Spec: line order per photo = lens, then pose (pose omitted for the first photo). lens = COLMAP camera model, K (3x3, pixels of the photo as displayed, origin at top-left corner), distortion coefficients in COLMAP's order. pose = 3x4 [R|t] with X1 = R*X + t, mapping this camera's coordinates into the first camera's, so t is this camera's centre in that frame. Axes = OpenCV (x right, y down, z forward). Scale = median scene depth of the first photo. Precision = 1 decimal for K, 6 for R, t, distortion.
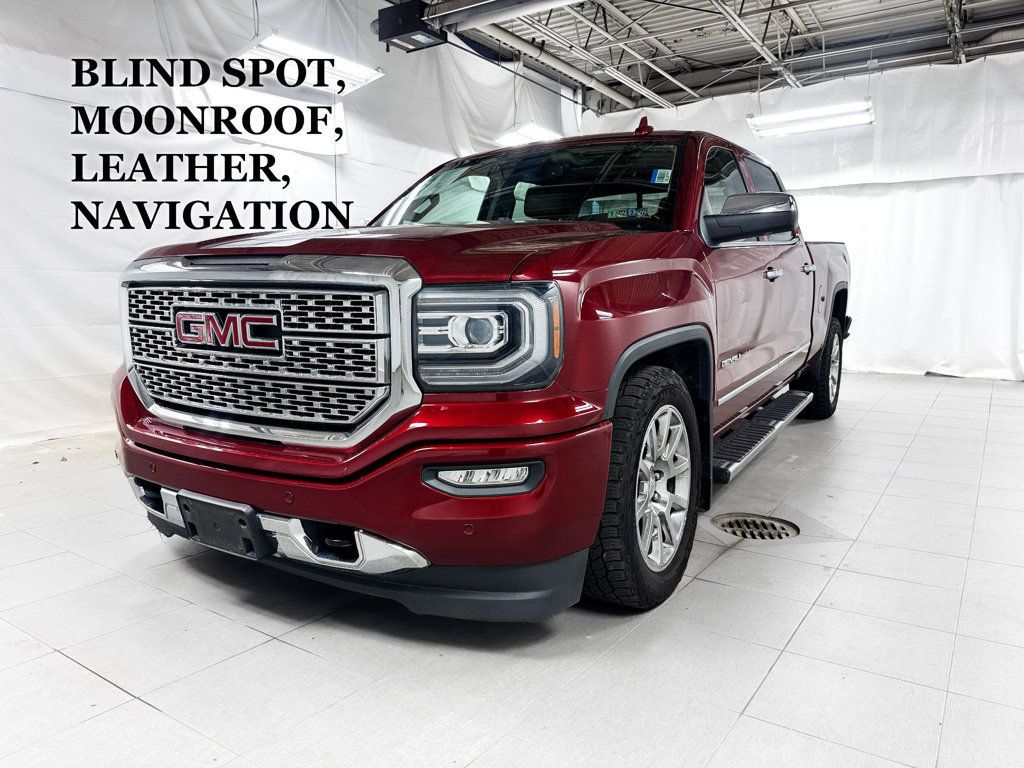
lens RADIAL K [[742.7, 0, 509.8], [0, 742.7, 392.0], [0, 0, 1]] dist [0.043578, -0.031340]
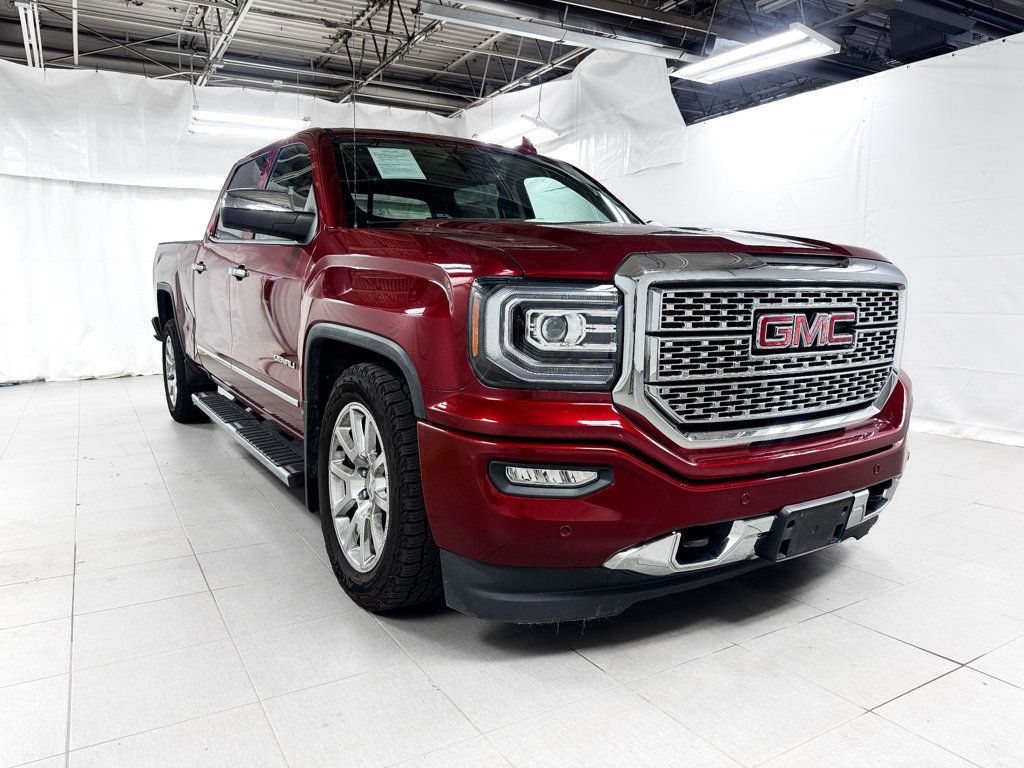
lens RADIAL K [[742.7, 0, 503.4], [0, 742.7, 386.7], [0, 0, 1]] dist [0.043578, -0.031340]
pose [[0.431983, -0.124350, 0.893268, -1.414312], [0.130896, 0.988606, 0.074321, -0.131765], [-0.892333, 0.084820, 0.443338, 0.903145]]
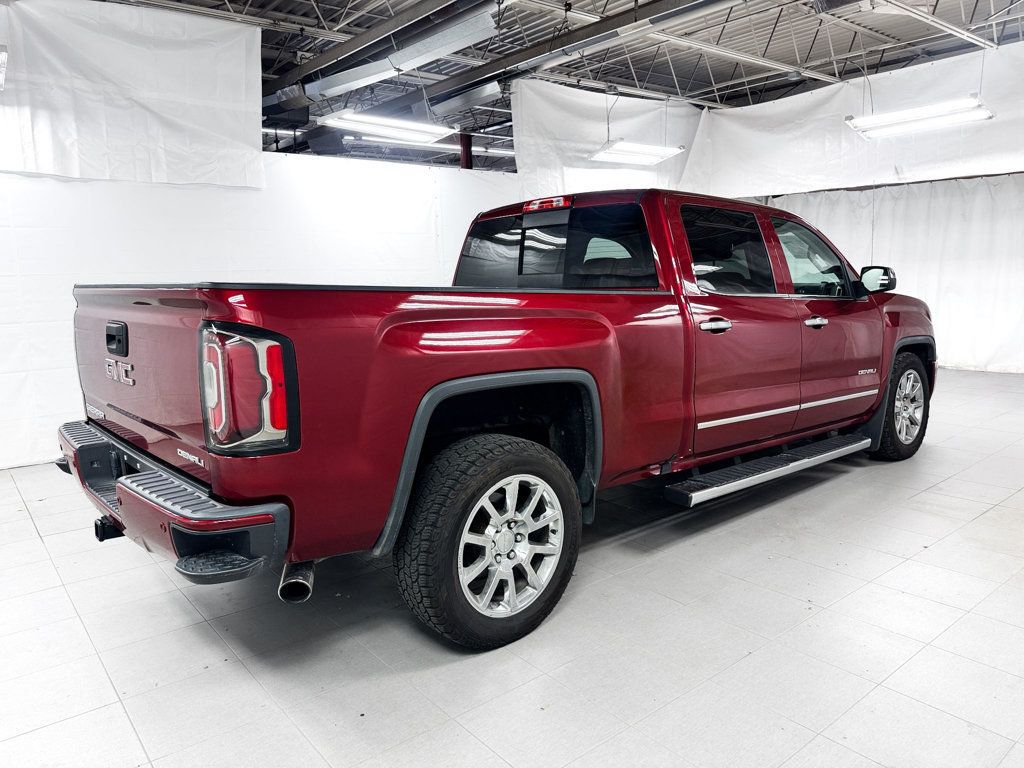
lens RADIAL K [[742.7, 0, 510.8], [0, 742.7, 381.0], [0, 0, 1]] dist [0.043578, -0.031340]
pose [[-0.966277, -0.014279, 0.257108, 0.078930], [0.059392, 0.959183, 0.276480, -0.742714], [-0.250562, 0.282426, -0.925988, 4.119569]]
